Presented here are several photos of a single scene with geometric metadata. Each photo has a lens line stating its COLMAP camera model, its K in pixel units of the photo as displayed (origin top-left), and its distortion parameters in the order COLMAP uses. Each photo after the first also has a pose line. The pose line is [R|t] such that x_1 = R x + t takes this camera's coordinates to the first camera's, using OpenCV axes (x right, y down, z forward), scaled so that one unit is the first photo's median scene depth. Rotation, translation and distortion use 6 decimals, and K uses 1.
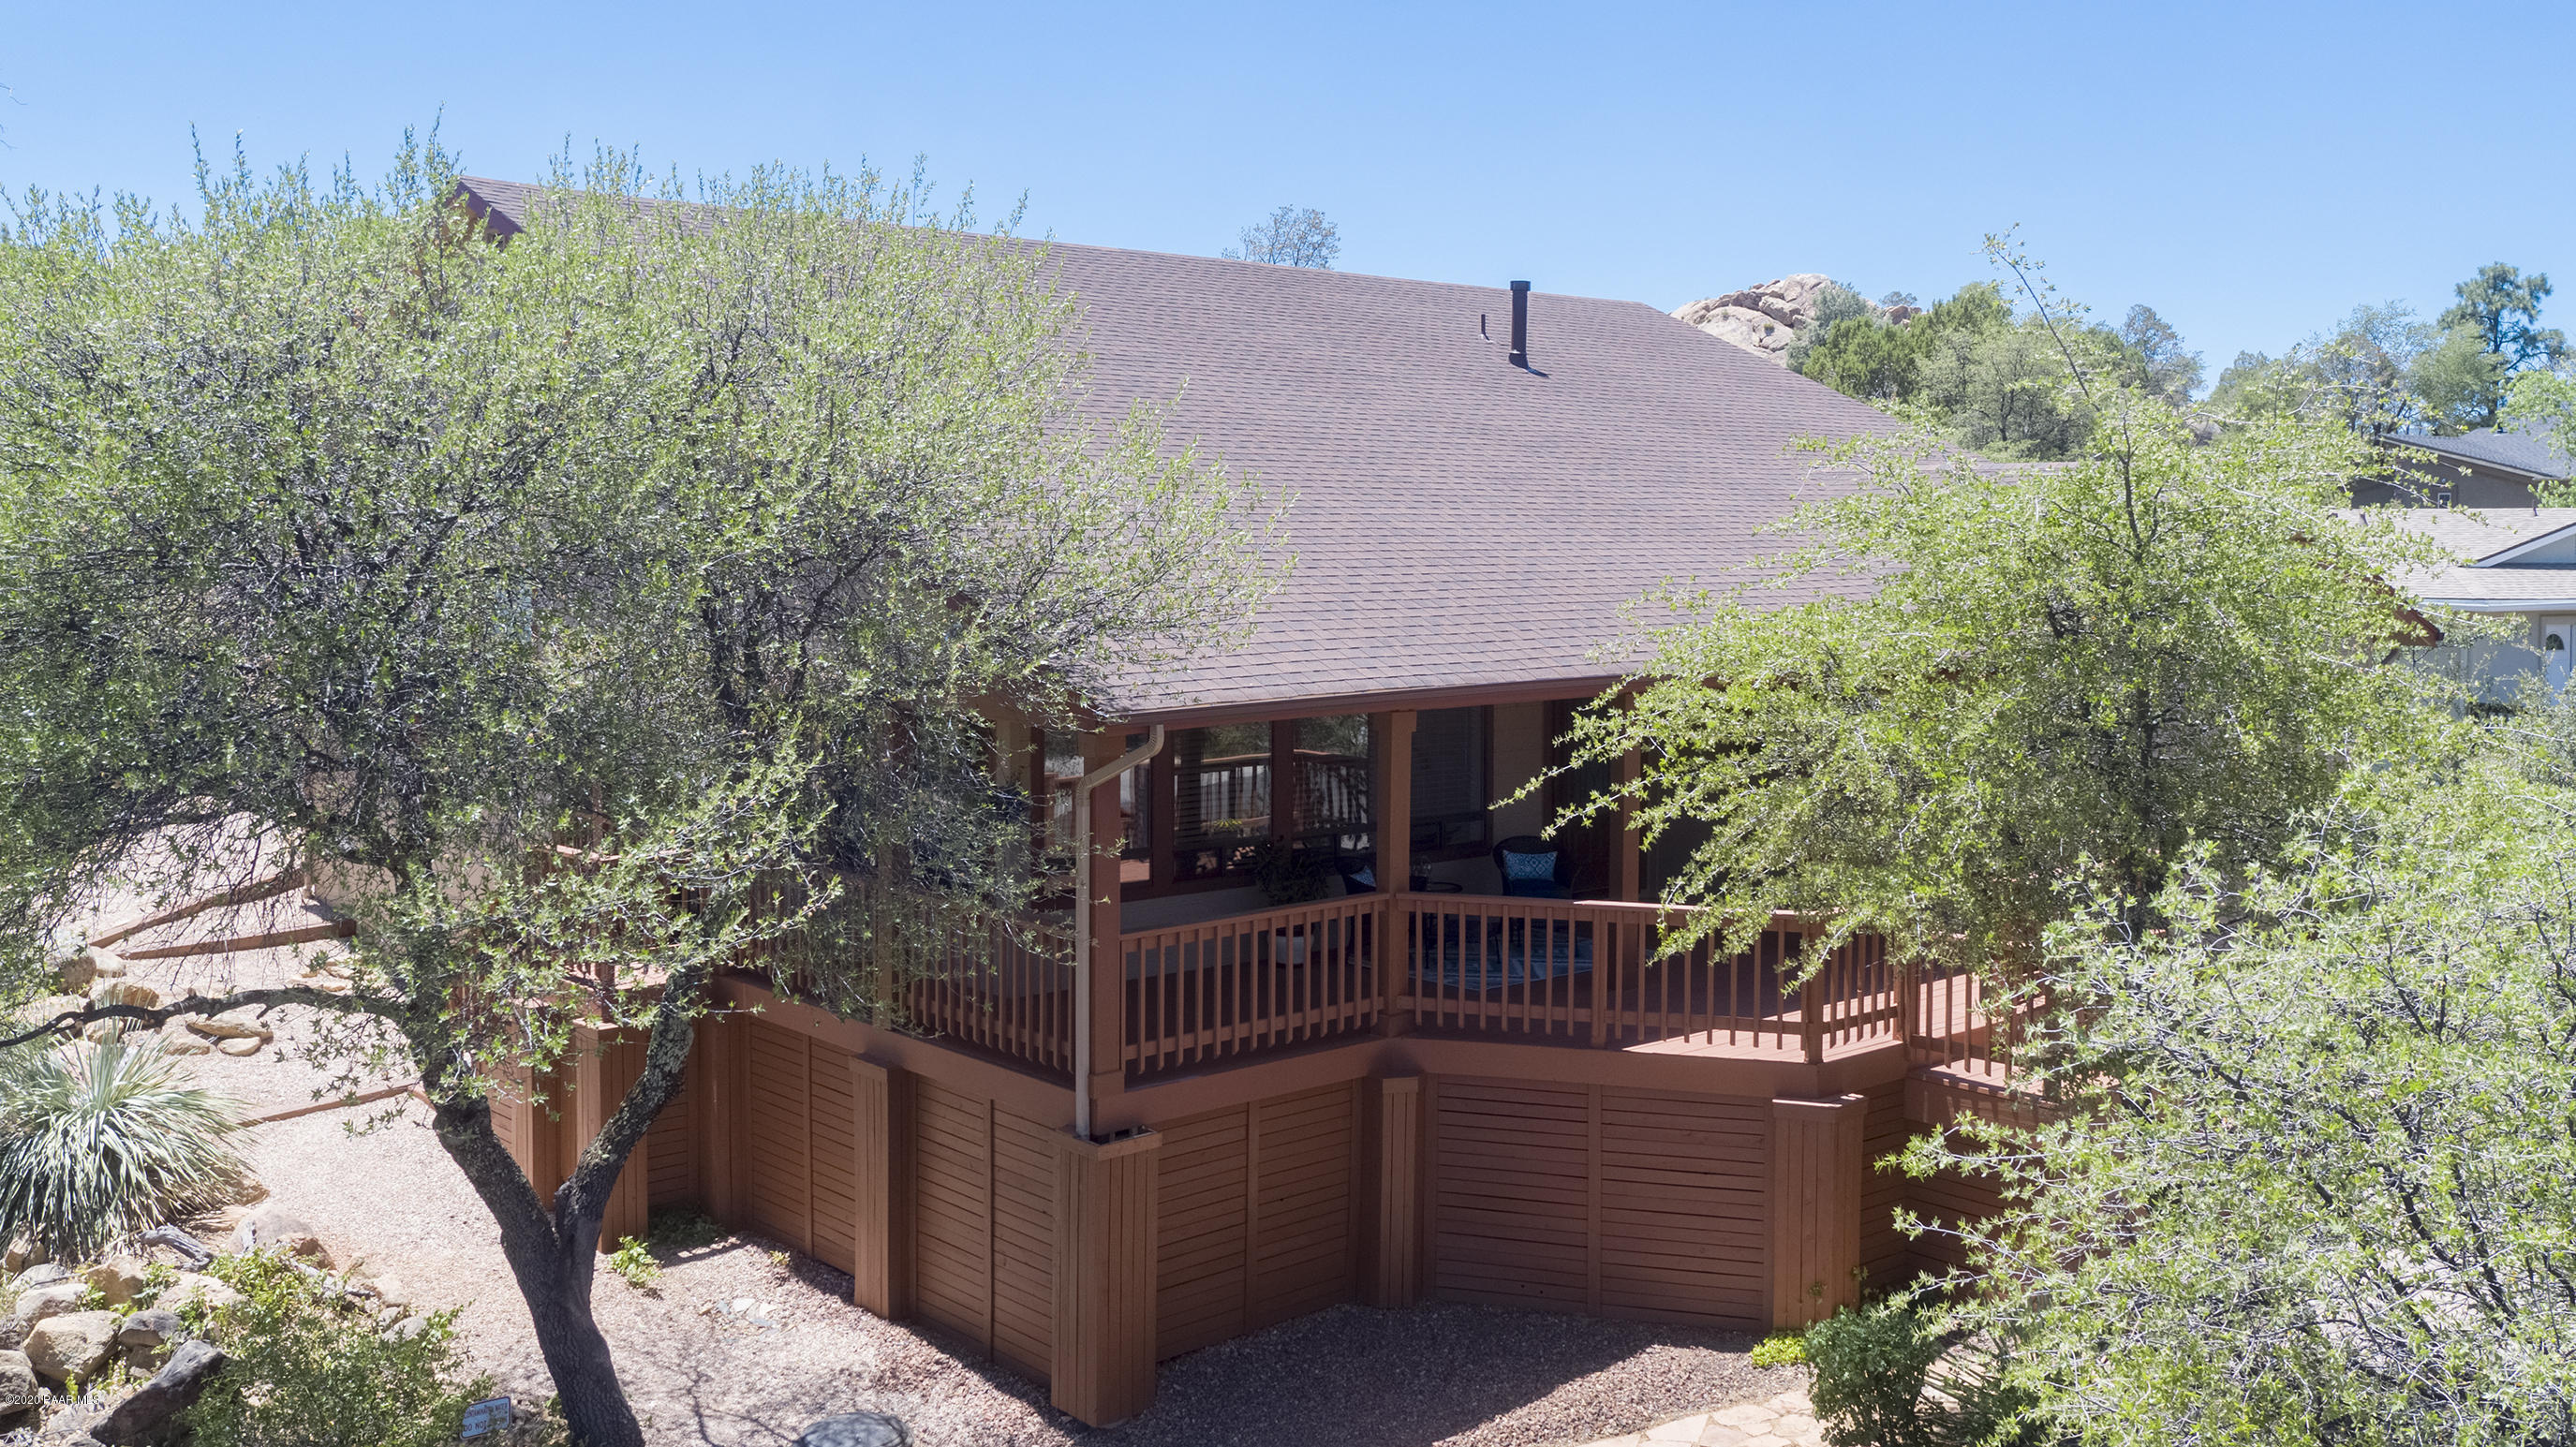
lens RADIAL K [[2269.8, 0, 1349.0], [0, 2269.8, 602.6], [0, 0, 1]] dist [-0.012832, 0.013827]
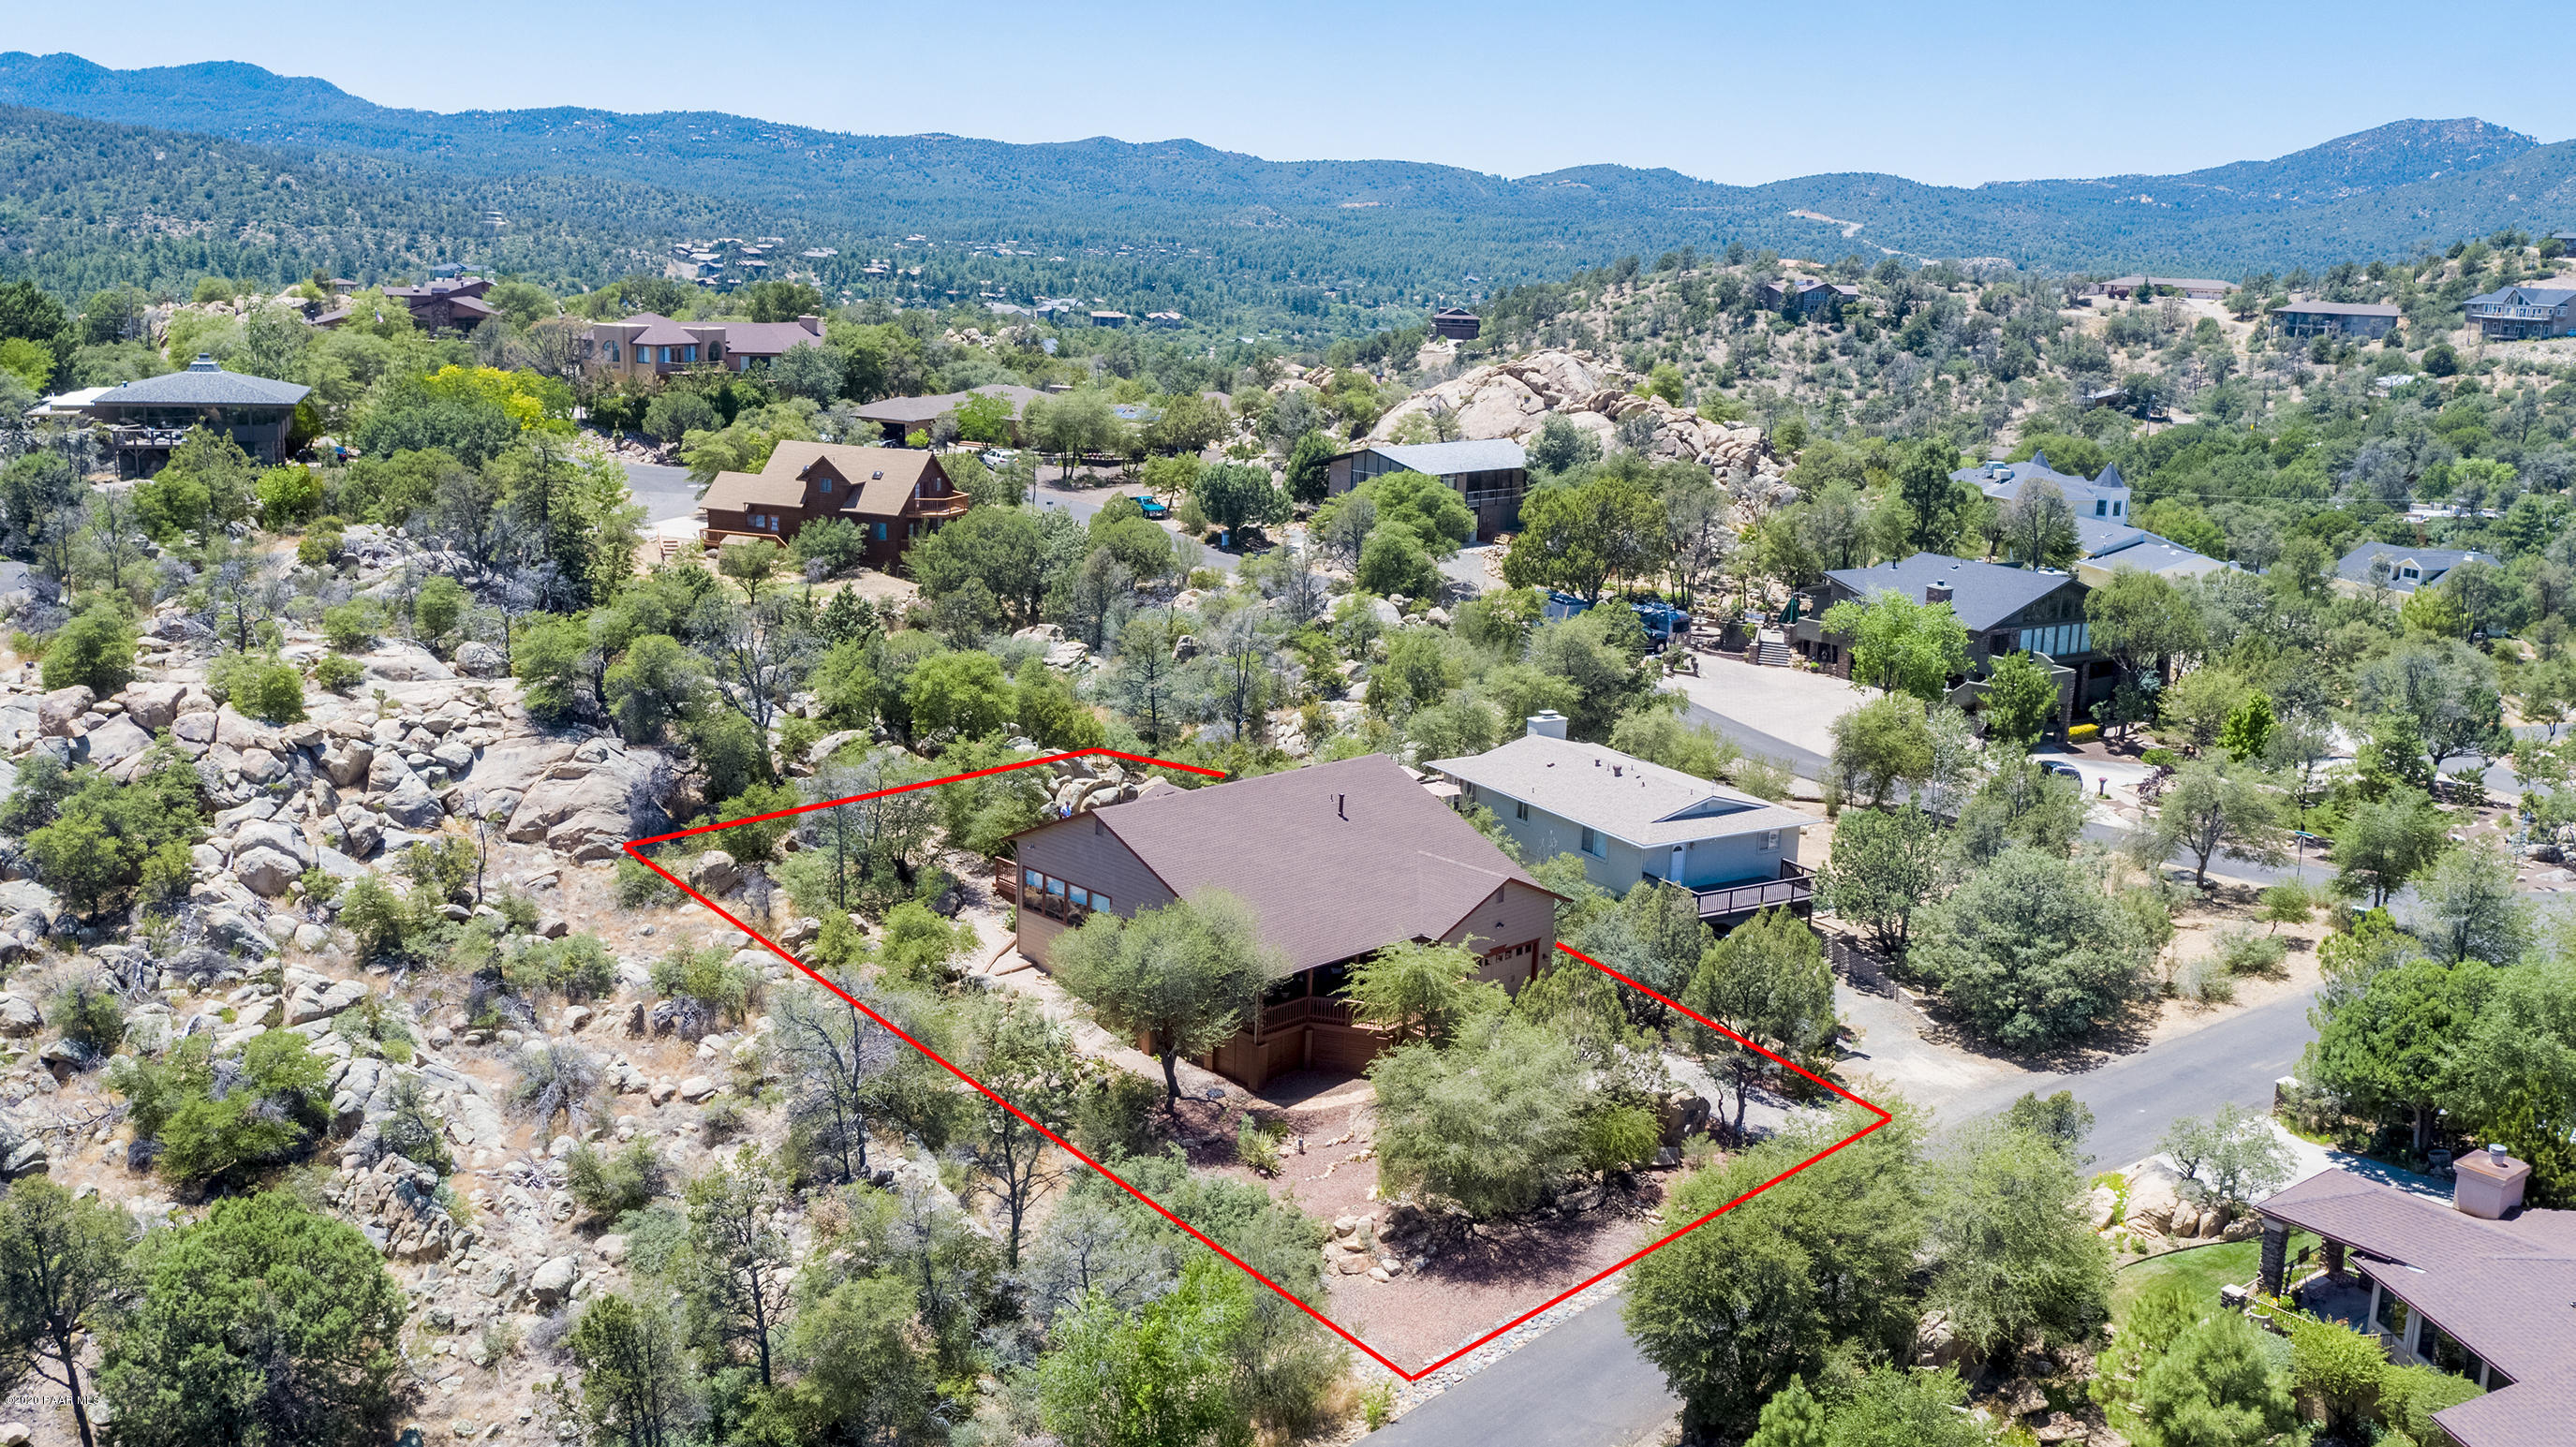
lens RADIAL K [[2269.8, 0, 1278.0], [0, 2269.8, 735.2], [0, 0, 1]] dist [-0.012832, 0.013827]
pose [[0.999307, 0.016896, 0.033172, -0.204369], [-0.023436, 0.977860, 0.207941, -1.358236], [-0.028924, -0.208575, 0.977579, -3.505365]]
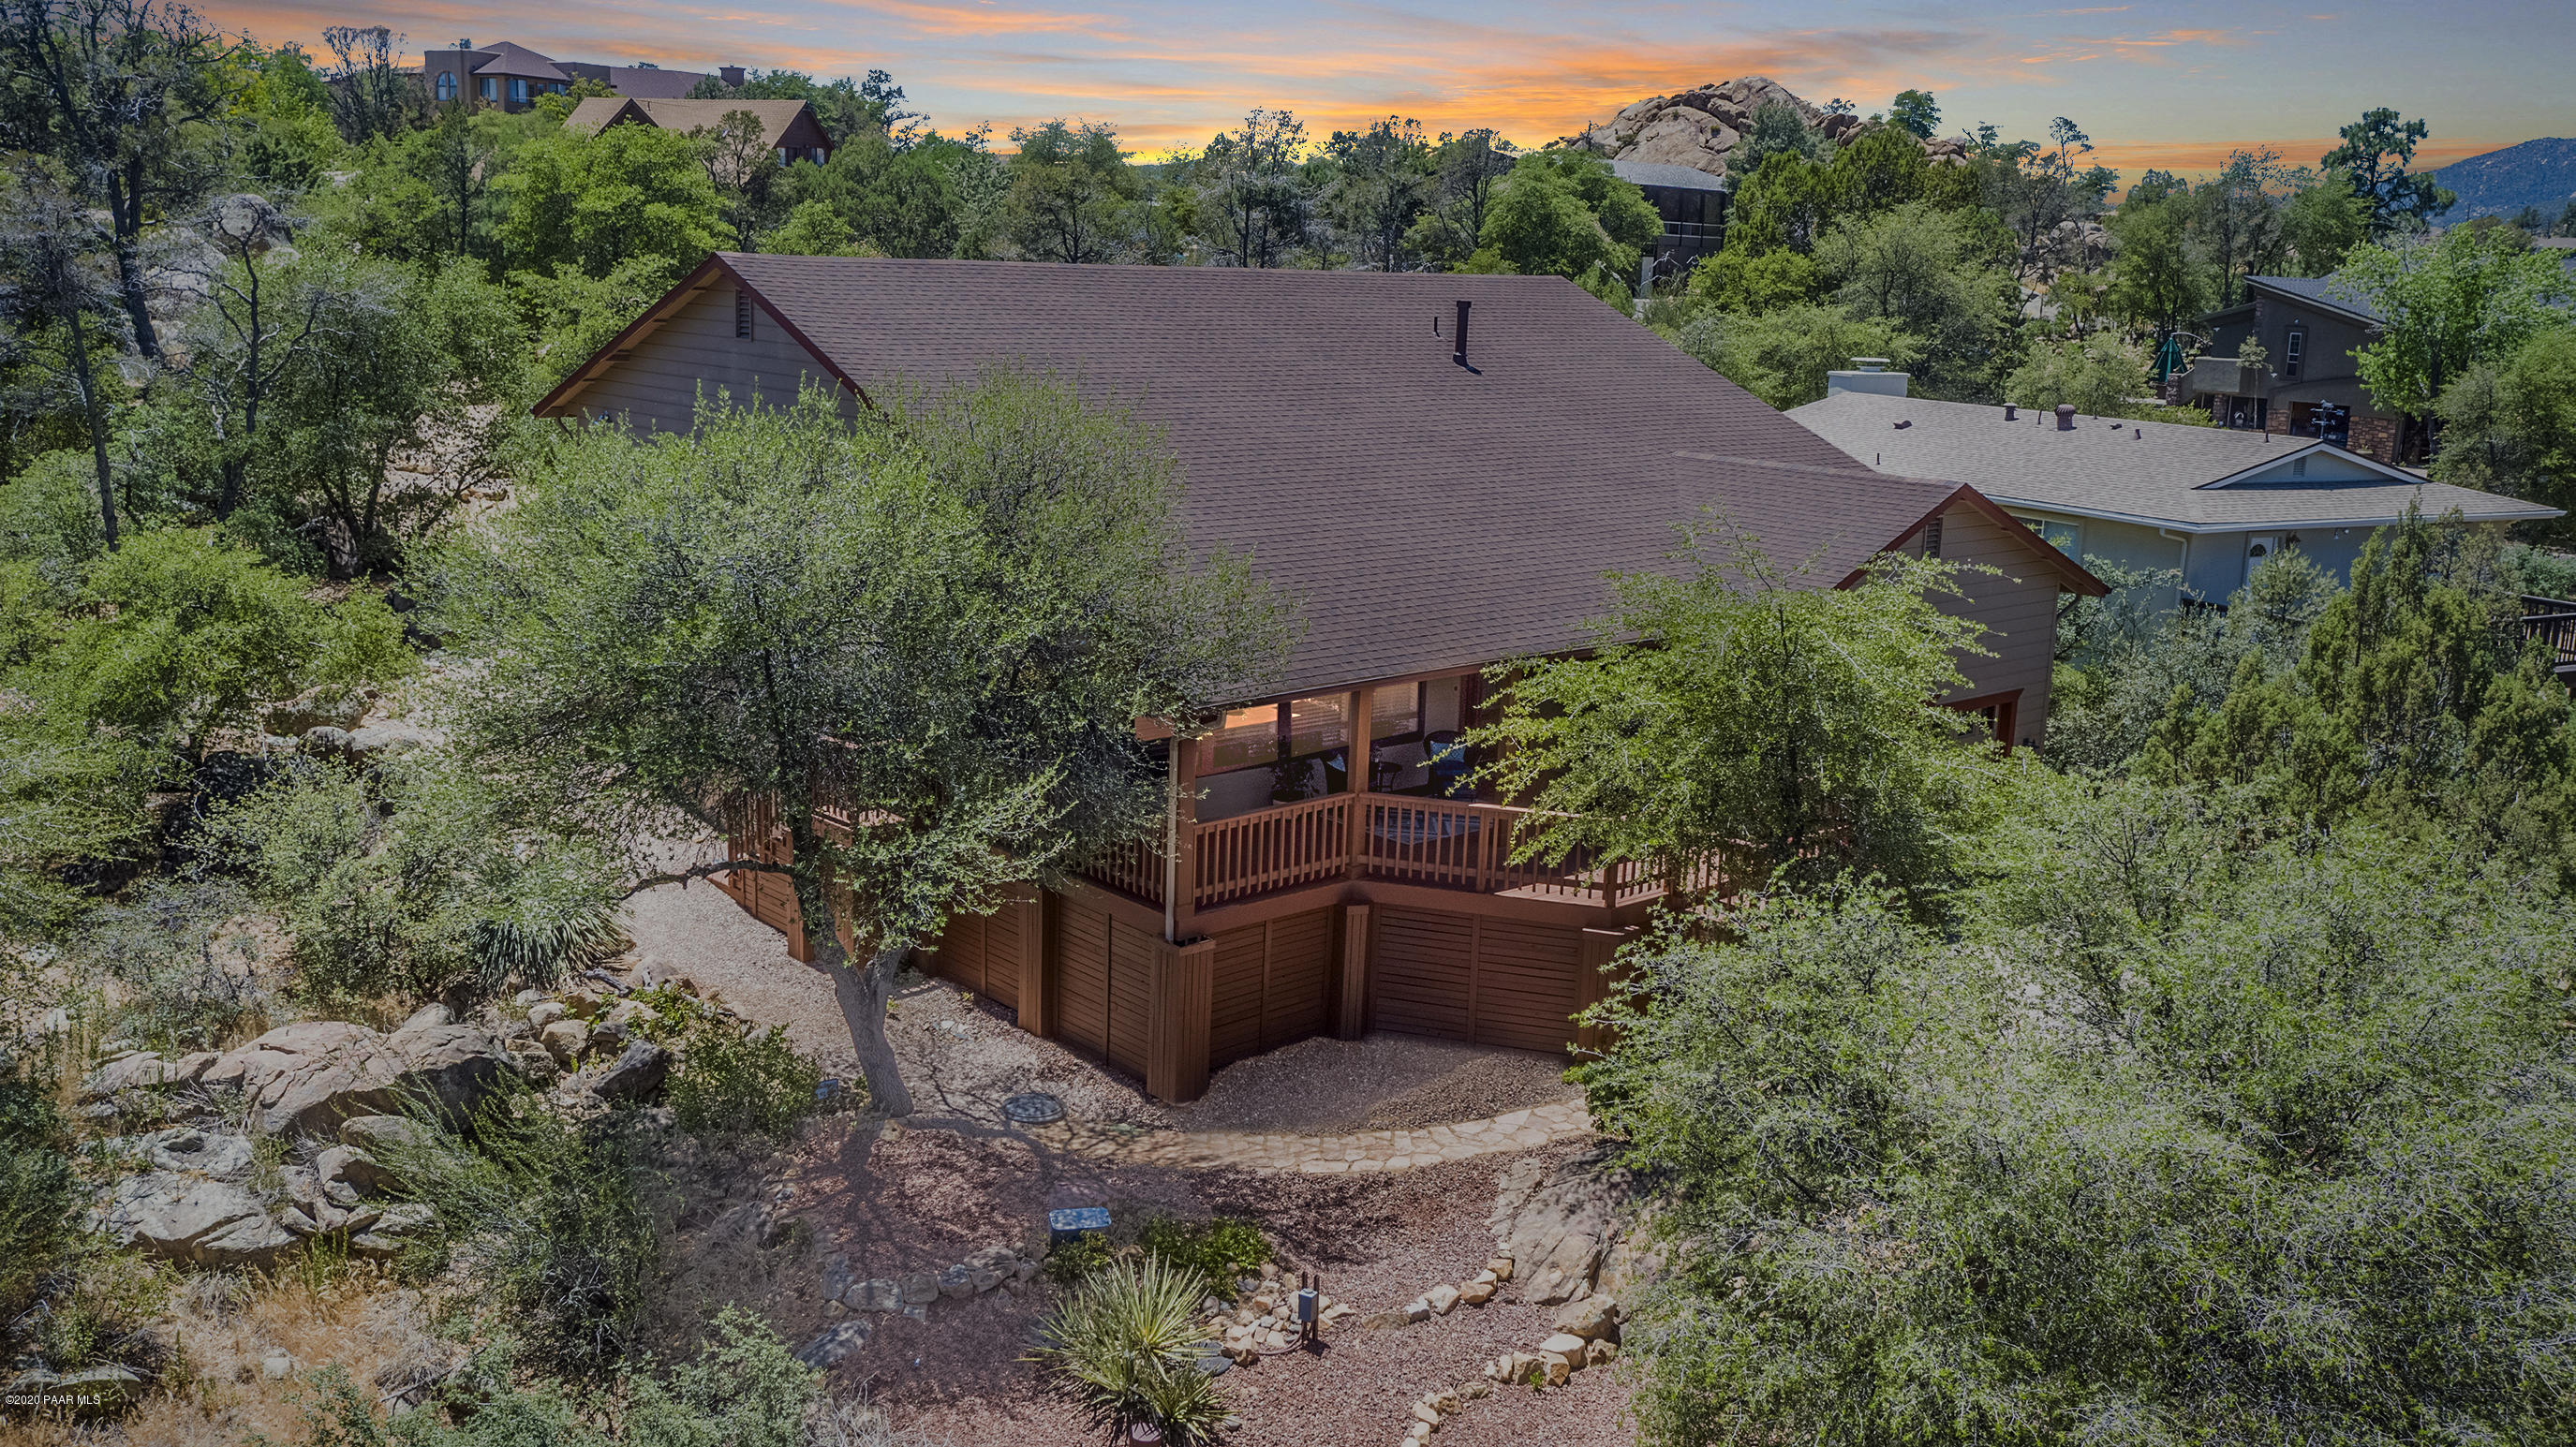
lens RADIAL K [[2269.8, 0, 1290.2], [0, 2269.8, 725.0], [0, 0, 1]] dist [-0.012832, 0.013827]
pose [[0.999535, 0.030353, -0.002867, -0.025537], [-0.029236, 0.980901, 0.192296, -0.230599], [0.008649, -0.192123, 0.981333, -0.577519]]
